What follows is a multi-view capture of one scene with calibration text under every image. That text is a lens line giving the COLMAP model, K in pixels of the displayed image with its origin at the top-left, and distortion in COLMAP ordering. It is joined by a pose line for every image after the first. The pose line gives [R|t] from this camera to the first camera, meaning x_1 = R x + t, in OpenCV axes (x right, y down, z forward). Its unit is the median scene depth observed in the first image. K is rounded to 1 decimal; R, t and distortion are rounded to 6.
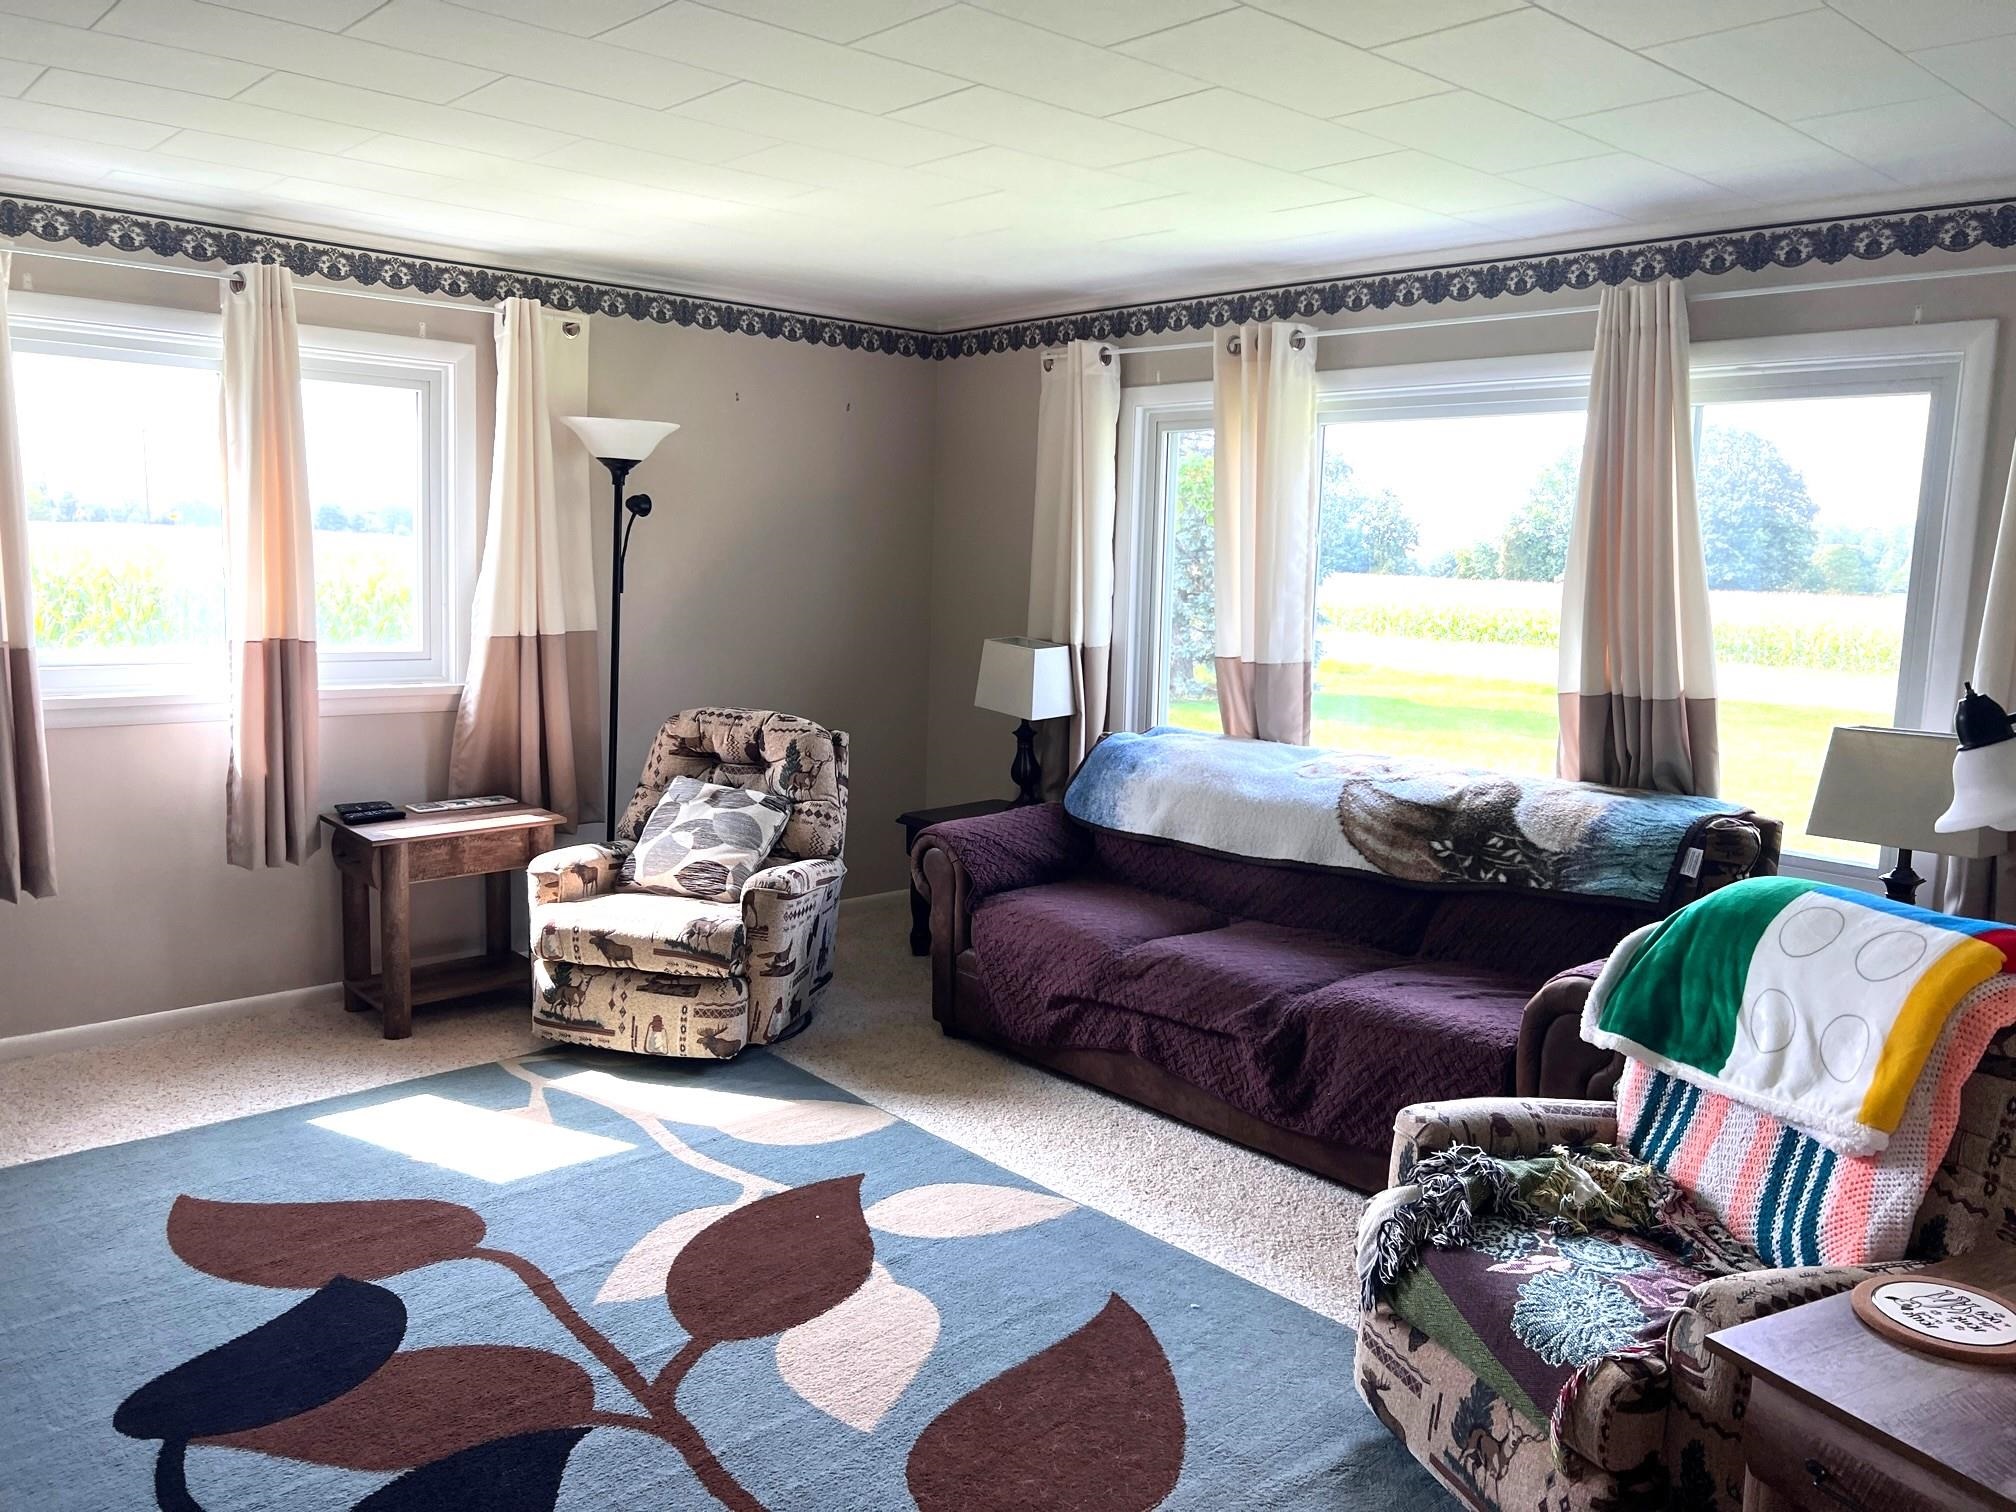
lens RADIAL K [[1542.9, 0, 1008.0], [0, 1542.9, 756.0], [0, 0, 1]] dist [0.104870, 0.000262]
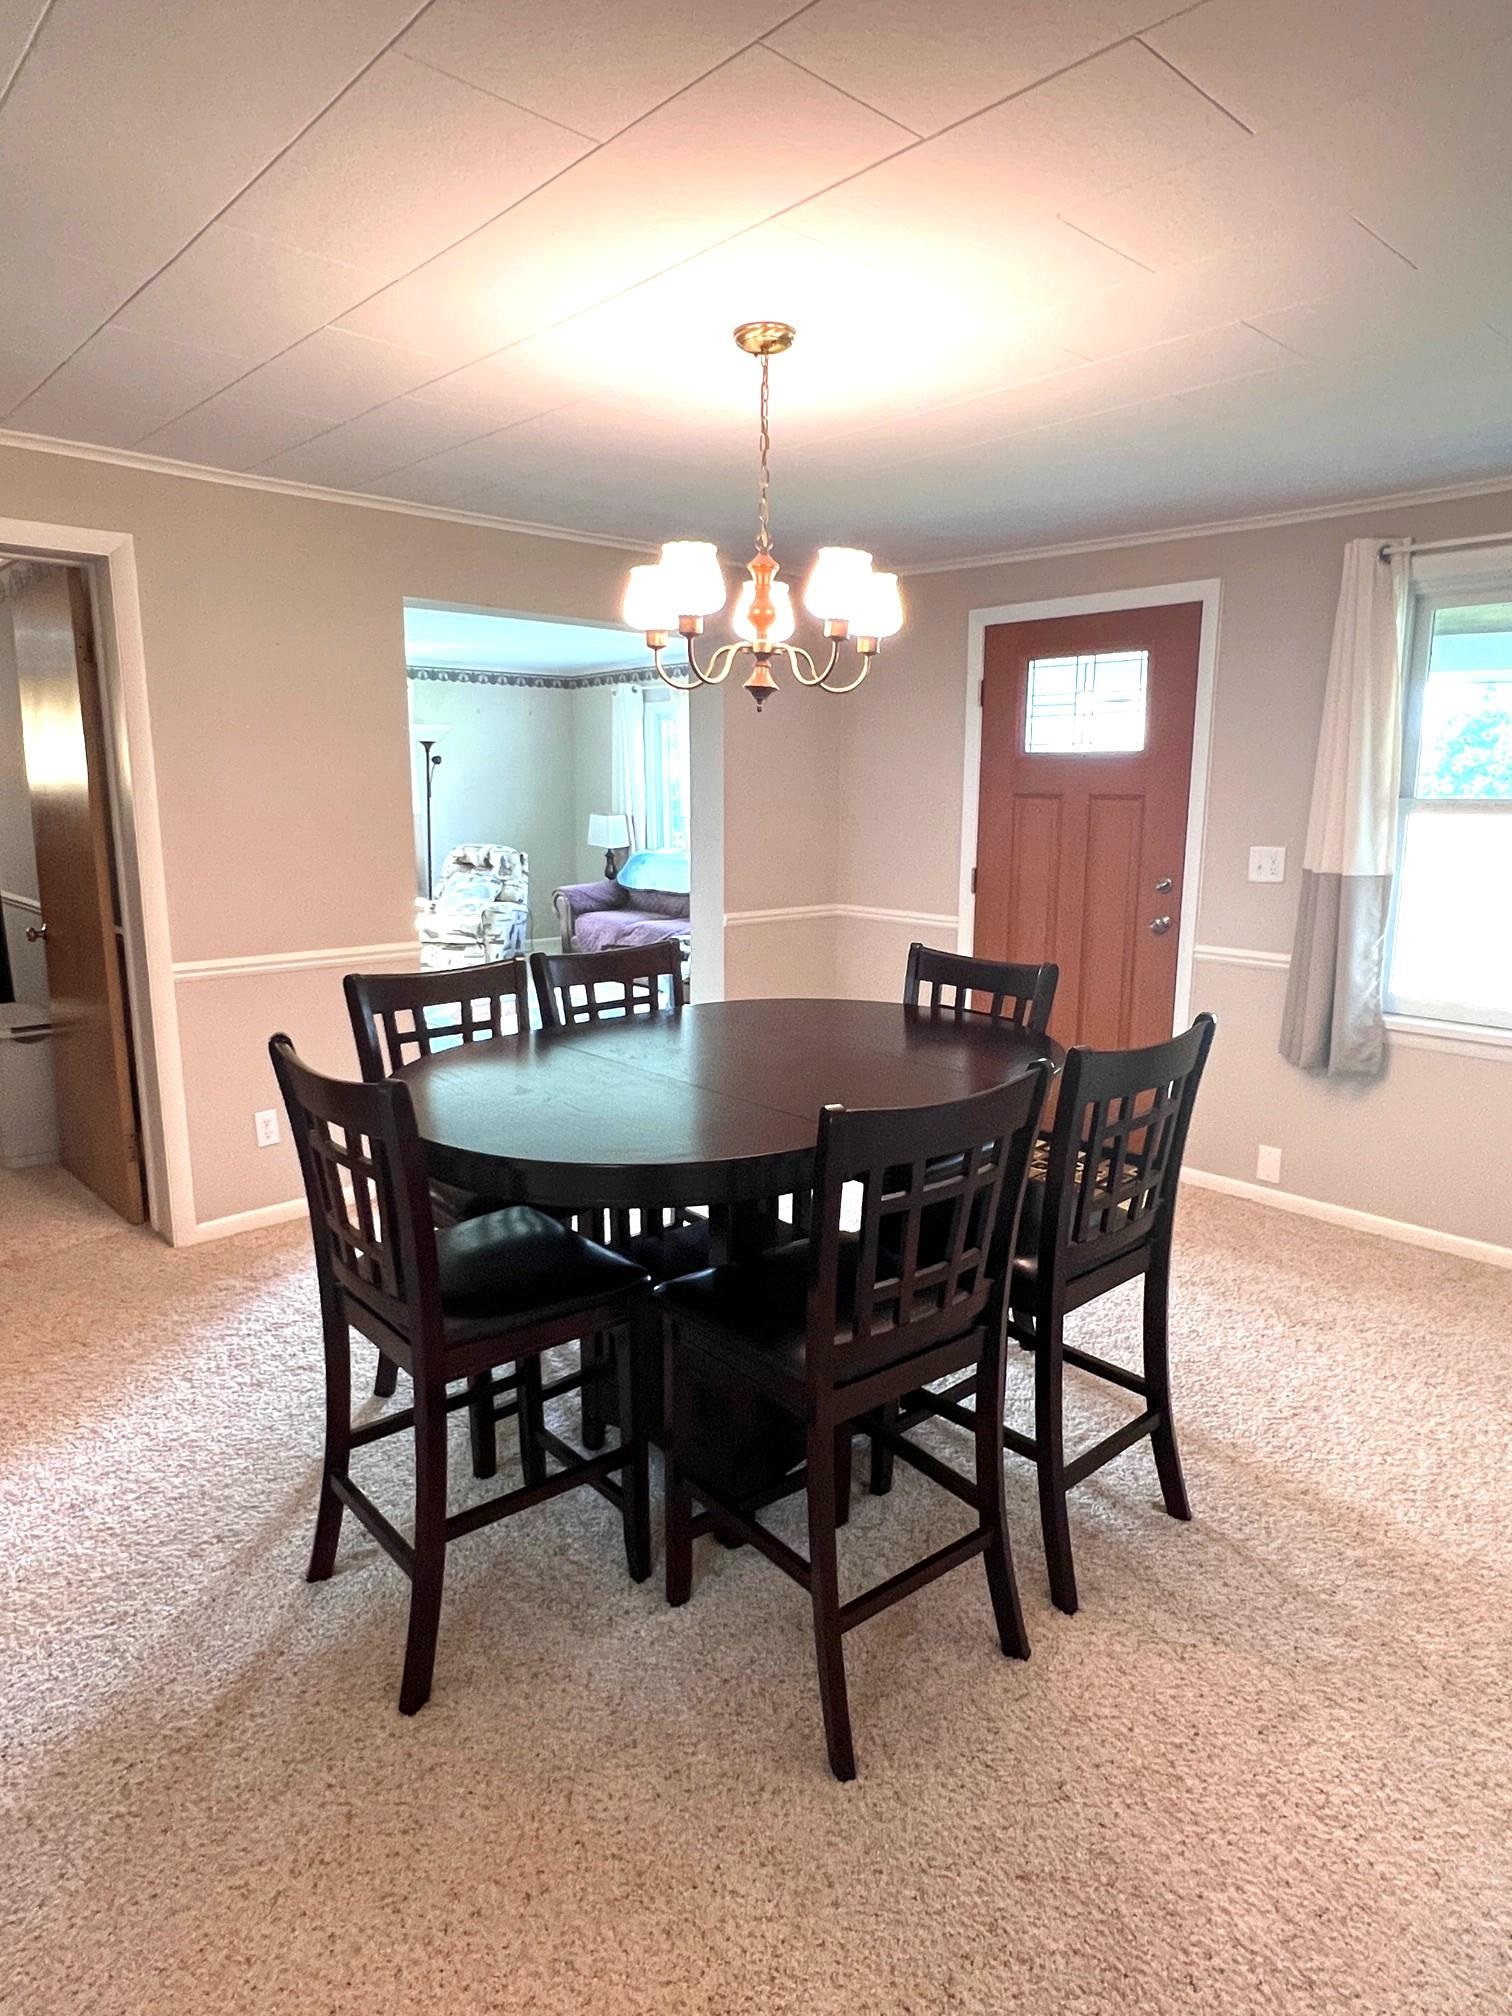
lens RADIAL K [[1163.4, 0, 756.0], [0, 1163.4, 1008.0], [0, 0, 1]] dist [-0.000027, -0.000019]
pose [[0.999521, -0.029889, 0.008088, 0.235417], [0.029387, 0.997976, 0.056403, 0.136383], [-0.009757, -0.056139, 0.998375, -0.835569]]
